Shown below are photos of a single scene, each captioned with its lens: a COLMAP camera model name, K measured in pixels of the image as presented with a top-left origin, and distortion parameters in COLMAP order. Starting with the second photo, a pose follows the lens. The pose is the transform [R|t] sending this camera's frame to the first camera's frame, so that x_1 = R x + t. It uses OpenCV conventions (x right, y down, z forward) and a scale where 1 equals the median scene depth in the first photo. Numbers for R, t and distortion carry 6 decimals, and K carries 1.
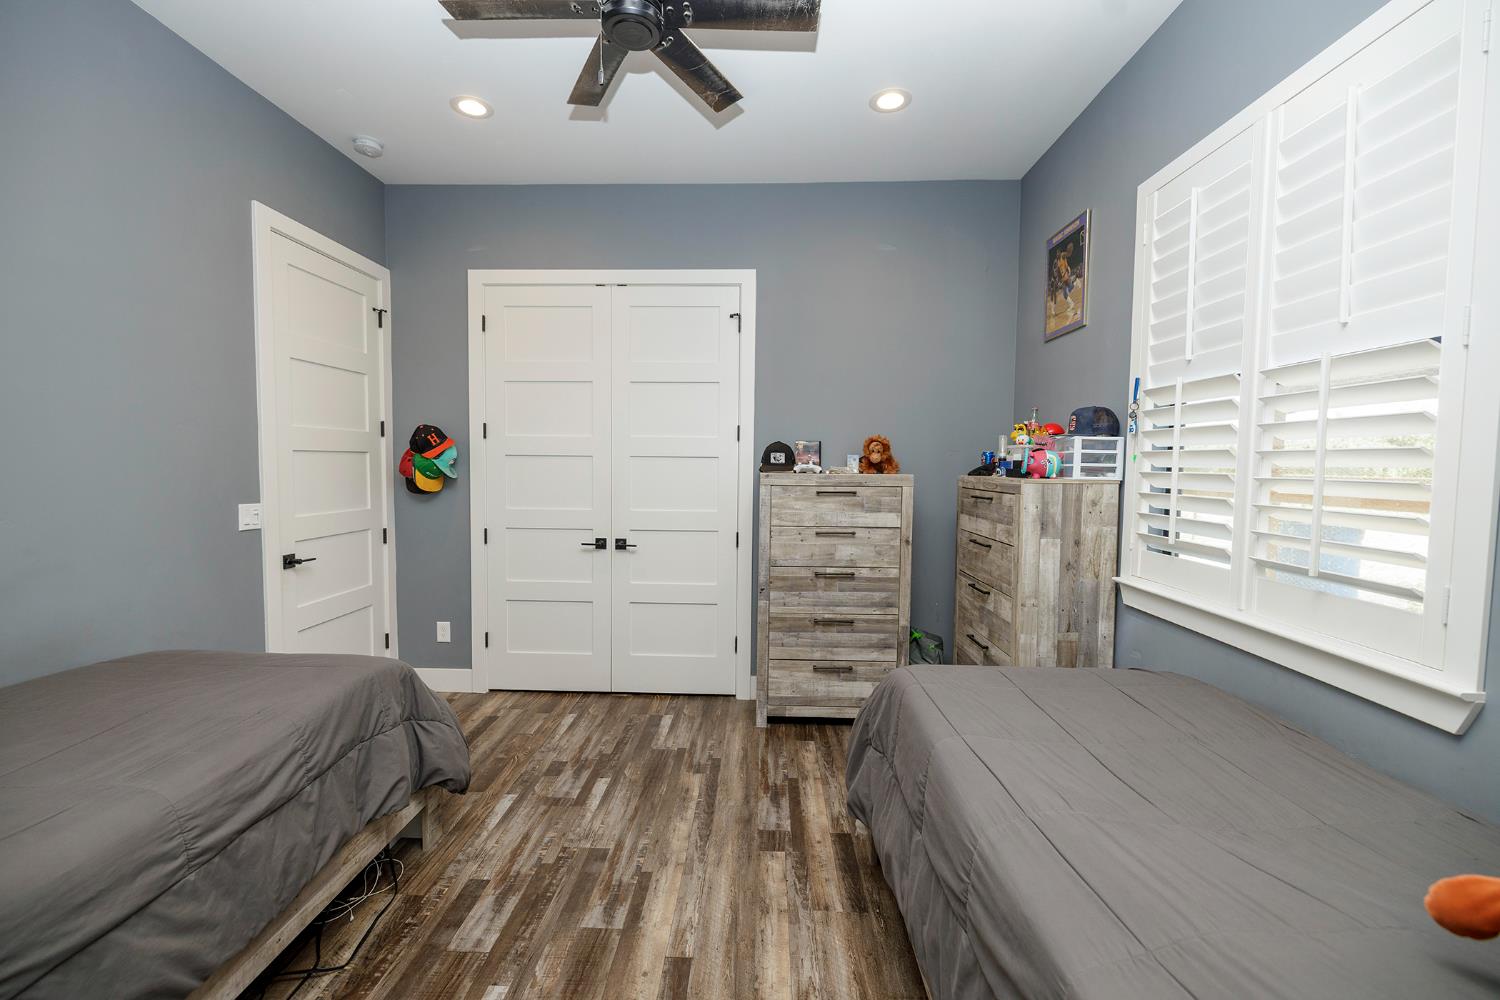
lens RADIAL K [[628.6, 0, 750.2], [0, 628.6, 497.0], [0, 0, 1]] dist [0.002269, 0.000789]
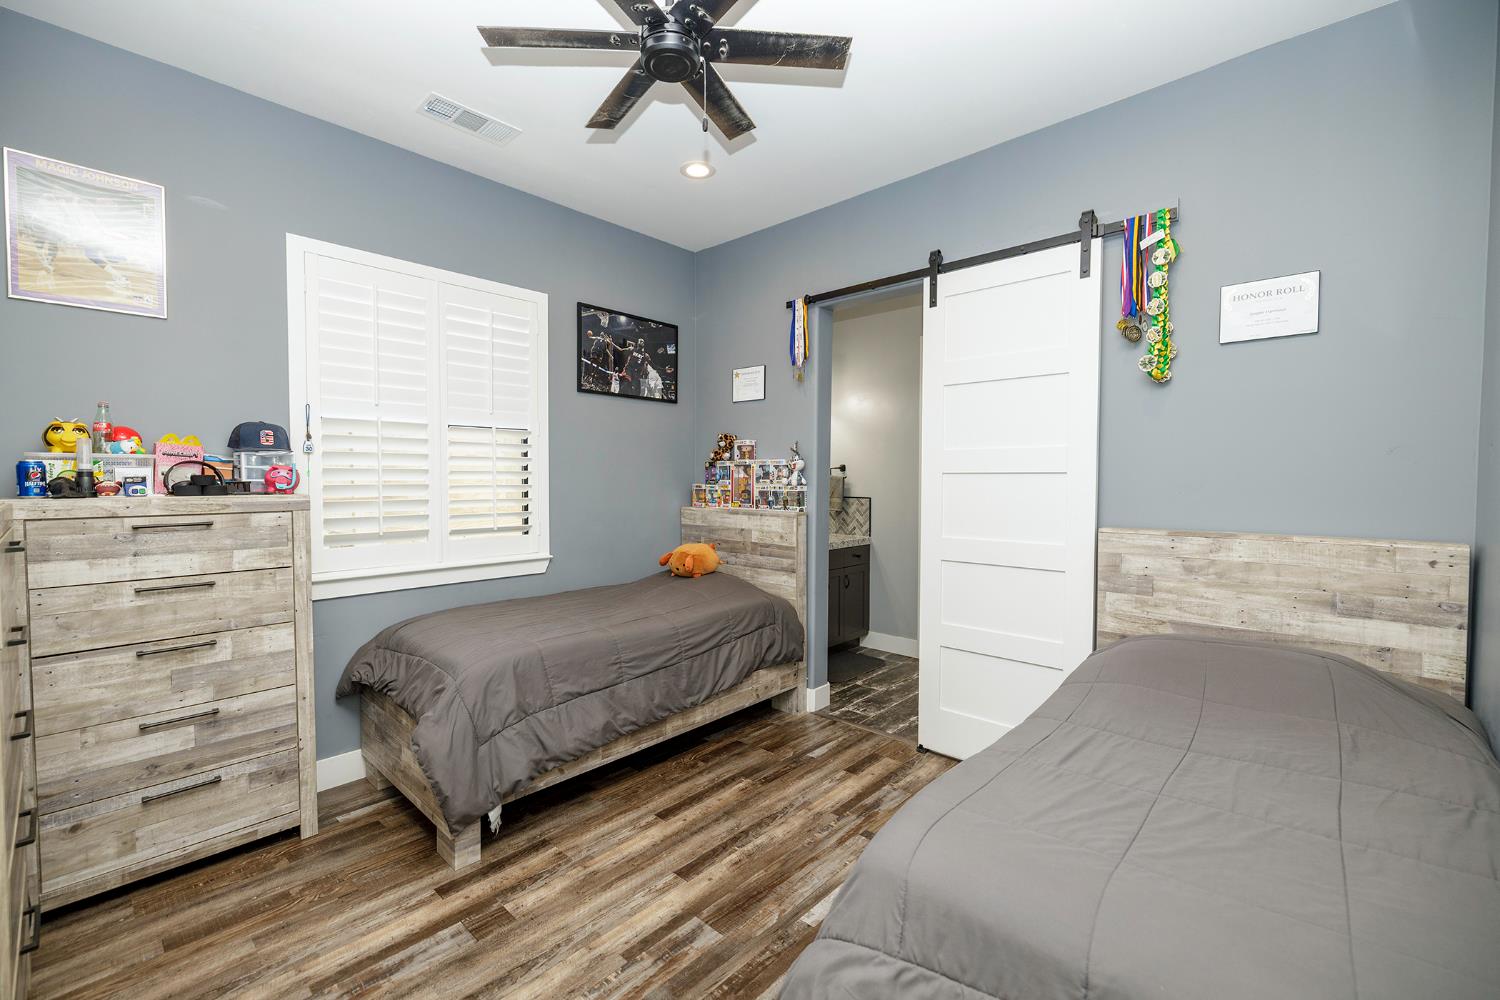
lens RADIAL K [[628.6, 0, 748.5], [0, 628.6, 498.0], [0, 0, 1]] dist [0.002269, 0.000789]
pose [[-0.758748, -0.025349, 0.650891, -0.864007], [0.030355, 0.996781, 0.074205, -0.085593], [-0.650677, 0.076061, -0.755536, 1.546206]]
